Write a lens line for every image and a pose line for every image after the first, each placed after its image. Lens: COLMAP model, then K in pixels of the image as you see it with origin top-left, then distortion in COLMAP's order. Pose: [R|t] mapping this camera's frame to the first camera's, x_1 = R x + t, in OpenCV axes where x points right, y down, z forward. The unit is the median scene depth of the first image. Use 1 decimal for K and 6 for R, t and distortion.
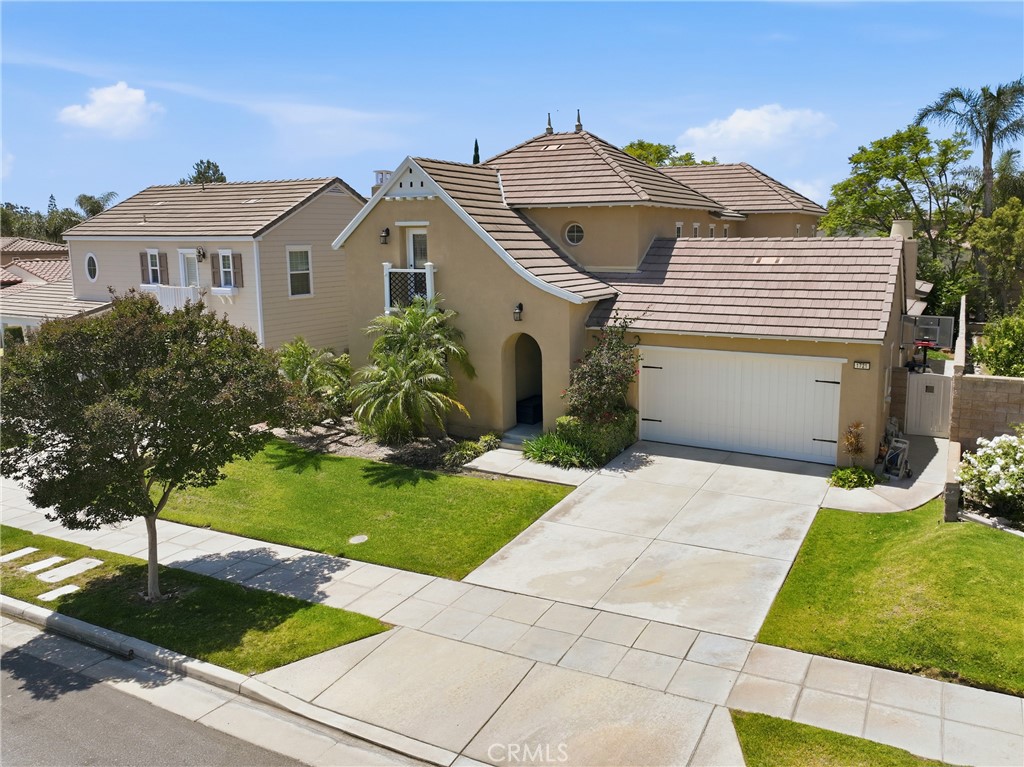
lens RADIAL K [[699.7, 0, 594.1], [0, 699.7, 356.3], [0, 0, 1]] dist [-0.022499, 0.023447]
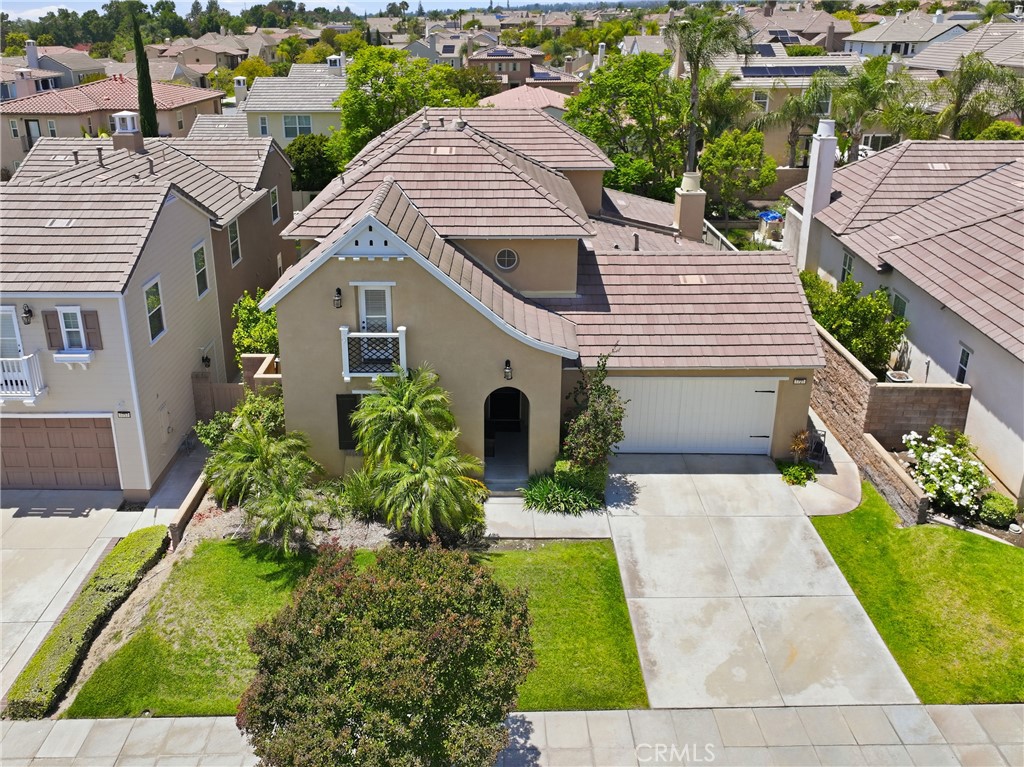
lens RADIAL K [[699.7, 0, 525.4], [0, 699.7, 282.7], [0, 0, 1]] dist [-0.022499, 0.023447]
pose [[0.910468, -0.117071, 0.396665, -0.498597], [0.065141, 0.987722, 0.141996, -0.348744], [-0.408418, -0.103443, 0.906915, 0.104824]]
